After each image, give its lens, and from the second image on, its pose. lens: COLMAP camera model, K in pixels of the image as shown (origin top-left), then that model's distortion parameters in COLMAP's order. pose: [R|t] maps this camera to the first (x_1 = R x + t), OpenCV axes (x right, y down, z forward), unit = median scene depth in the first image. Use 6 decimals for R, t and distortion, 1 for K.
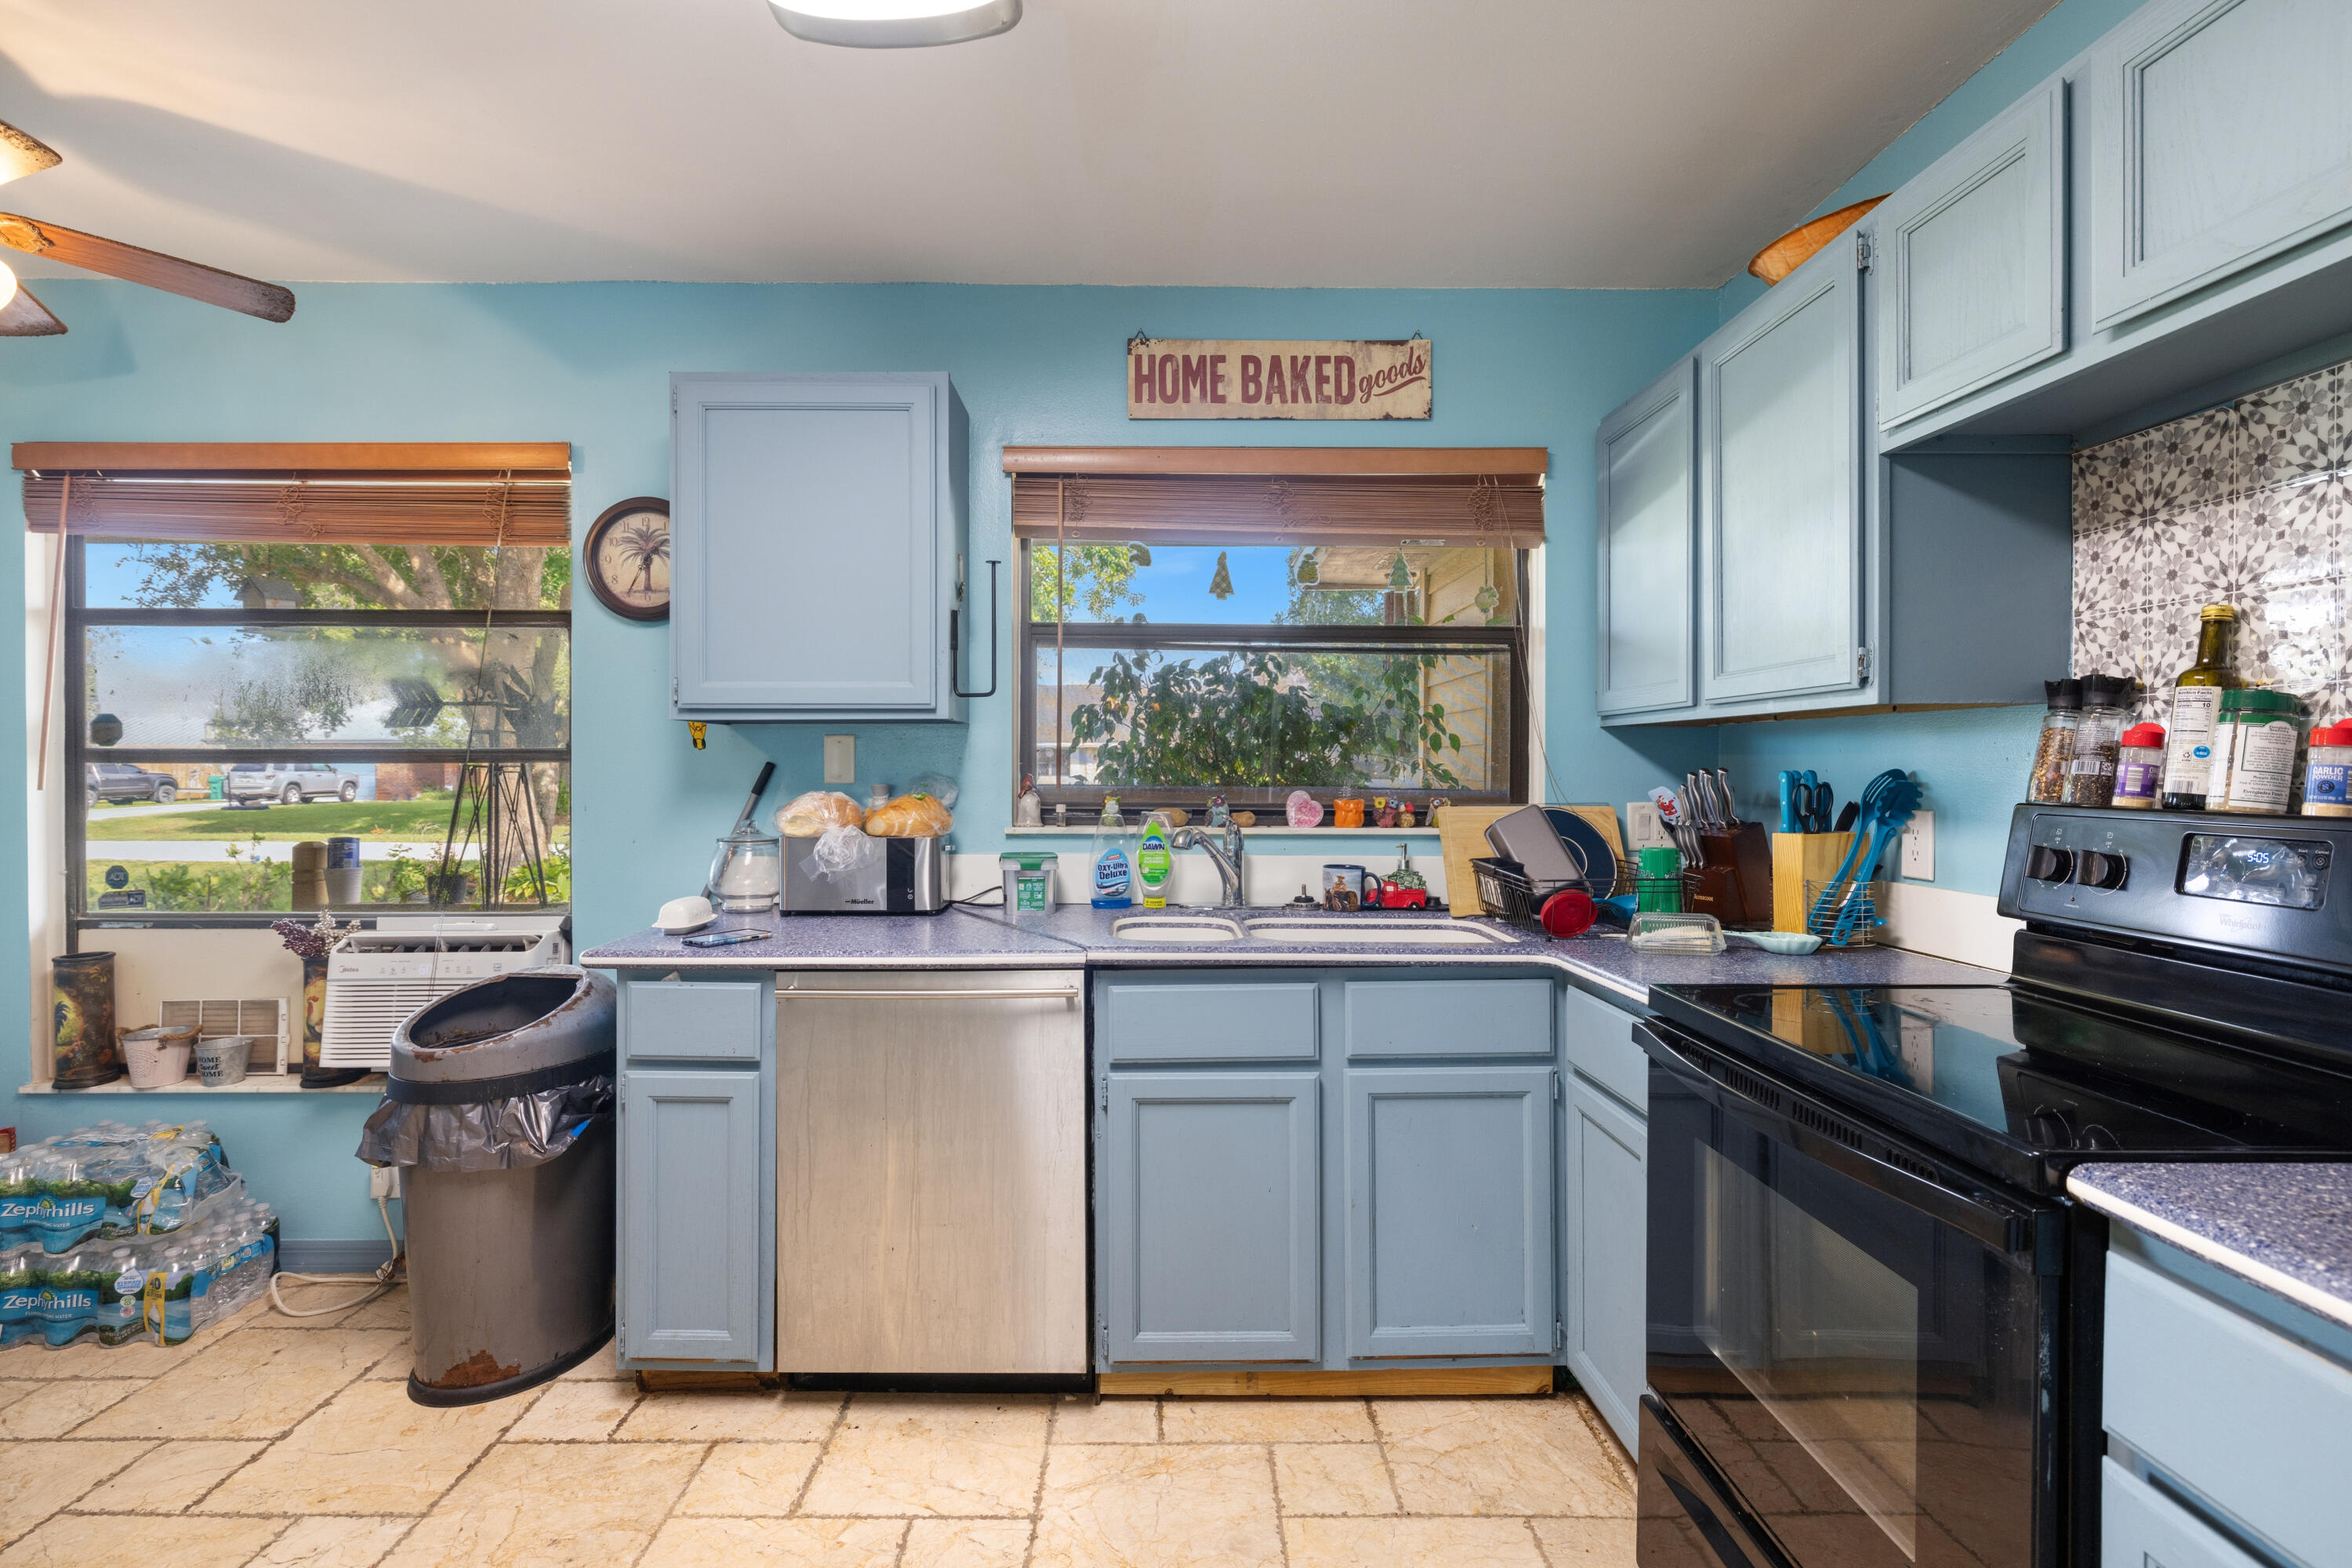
lens RADIAL K [[1157.2, 0, 1173.9], [0, 1157.2, 777.0], [0, 0, 1]] dist [-0.005978, -0.000185]
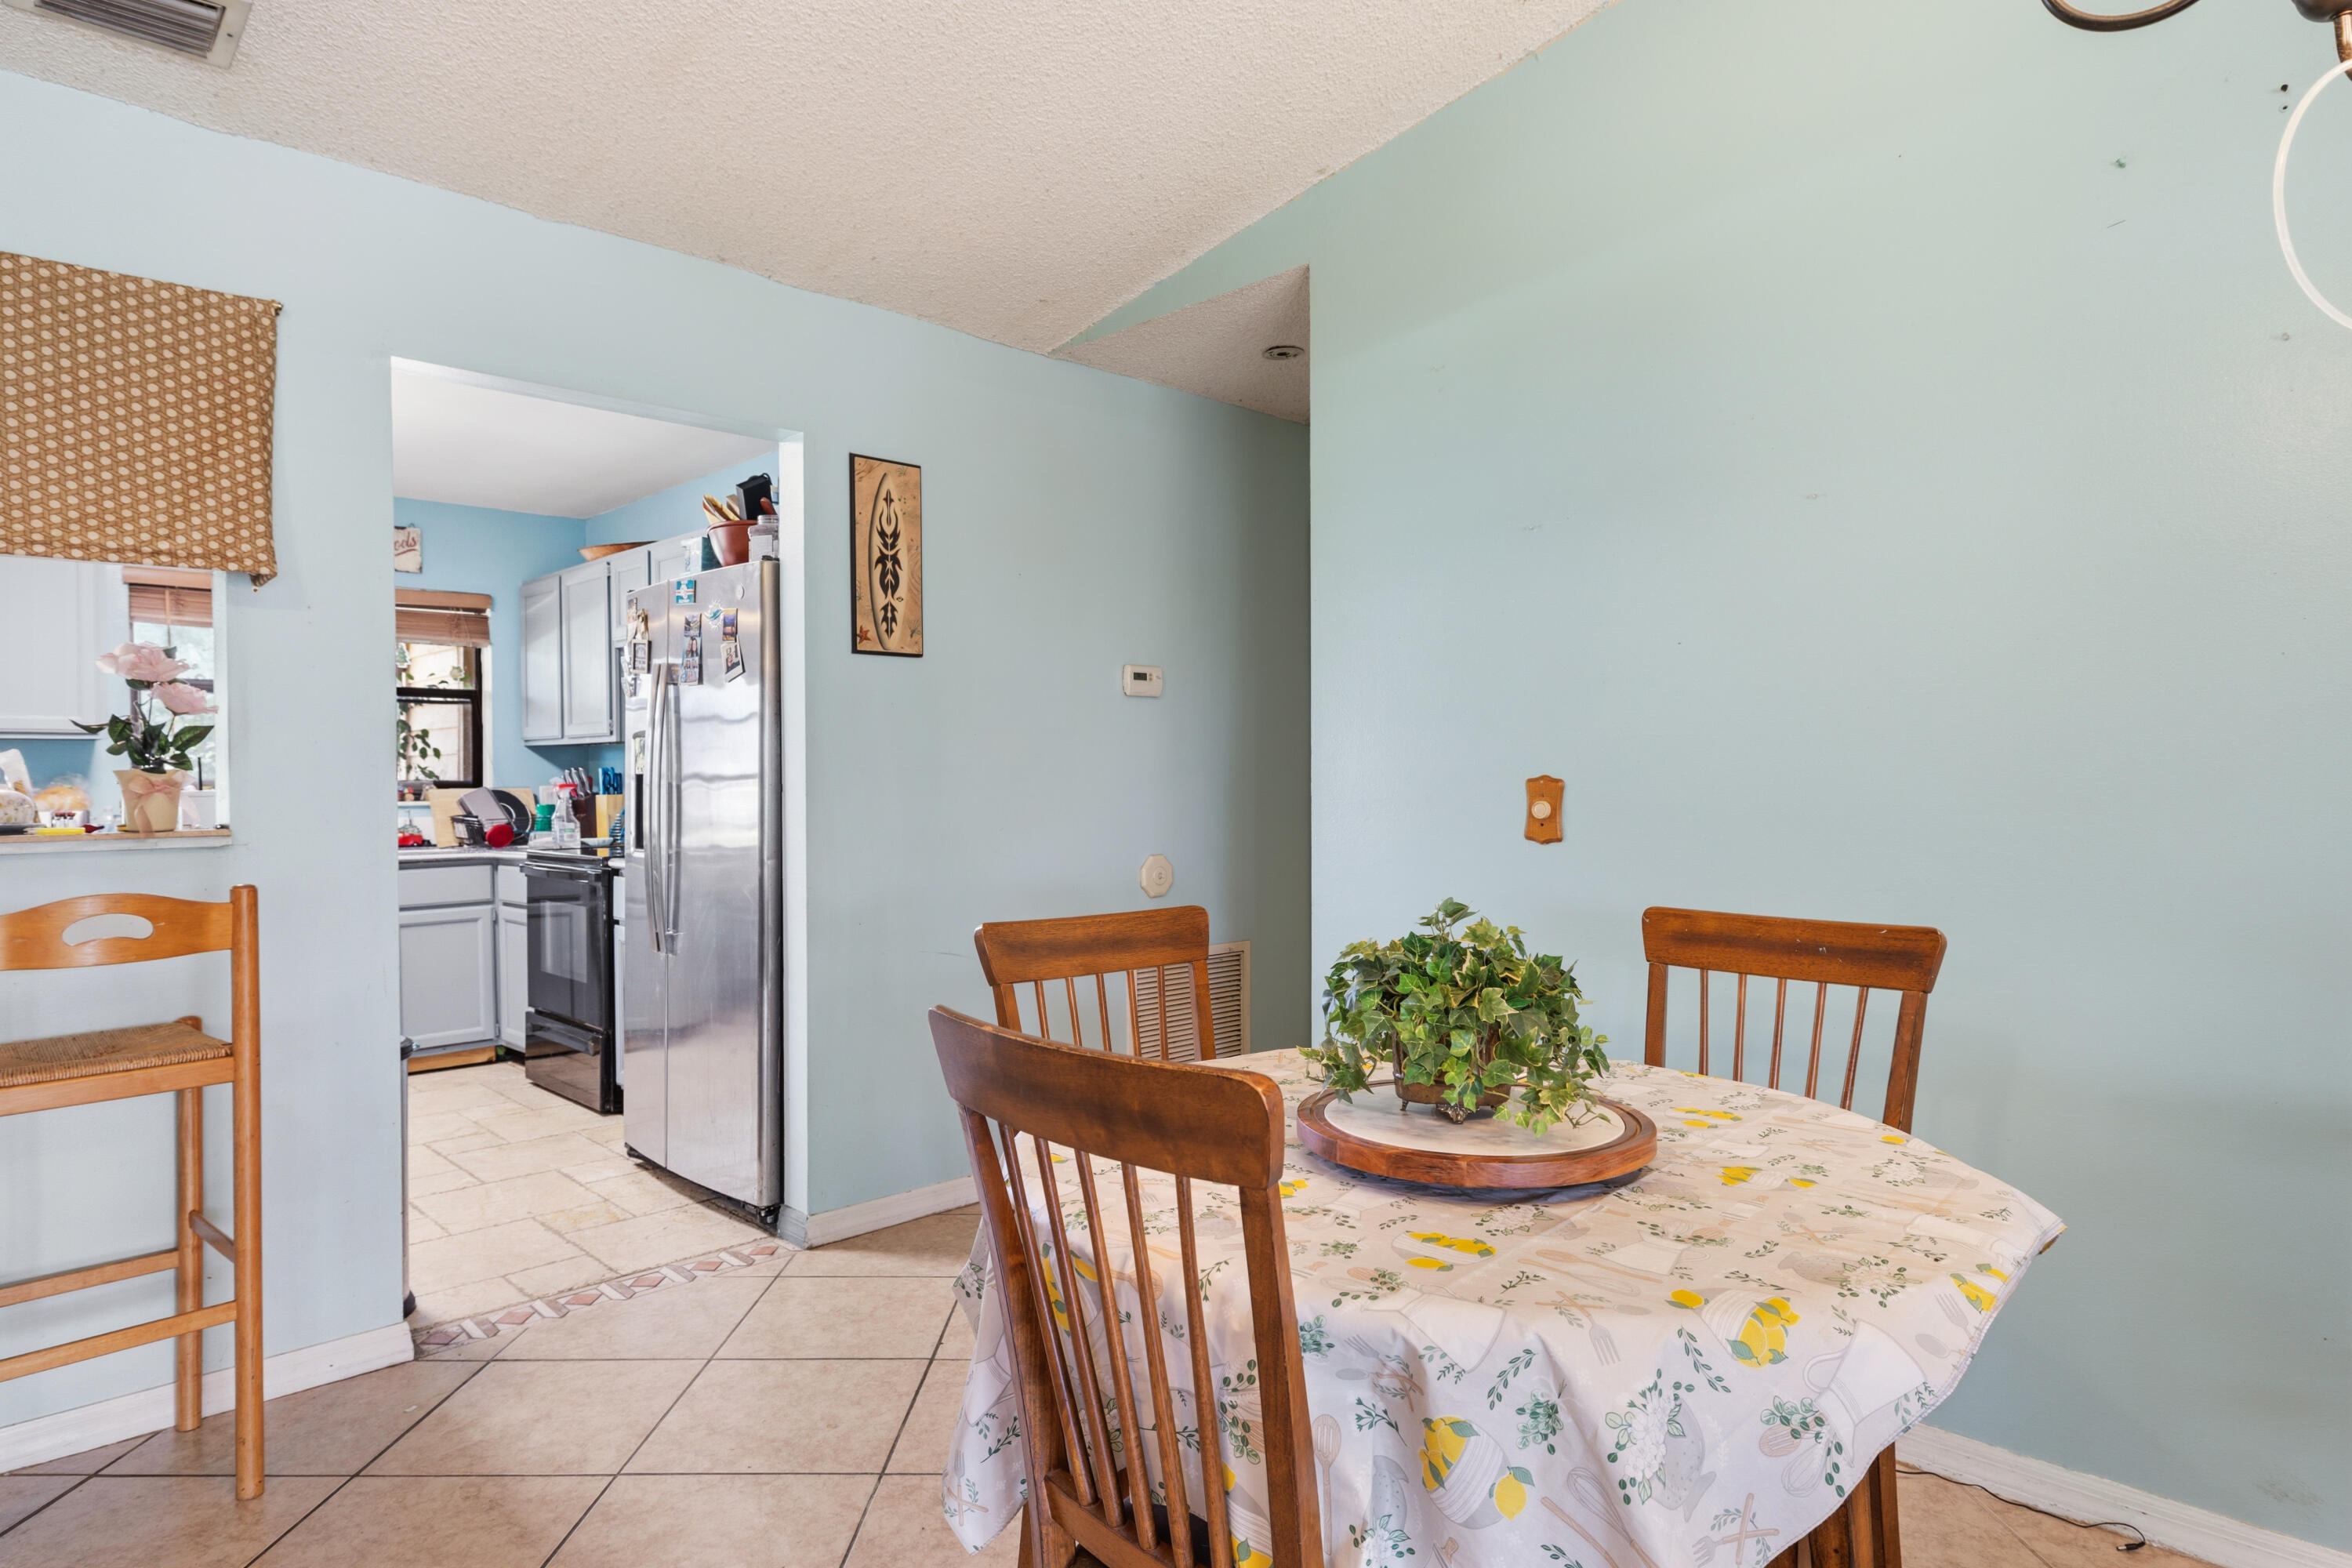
lens RADIAL K [[1330.1, 0, 1179.2], [0, 1330.1, 782.0], [0, 0, 1]] dist [-0.005967, -0.000499]
pose [[0.728084, -0.011776, 0.685387, -0.349724], [0.013906, 0.999900, 0.002406, 0.025880], [-0.685347, 0.007779, 0.728175, -1.354978]]
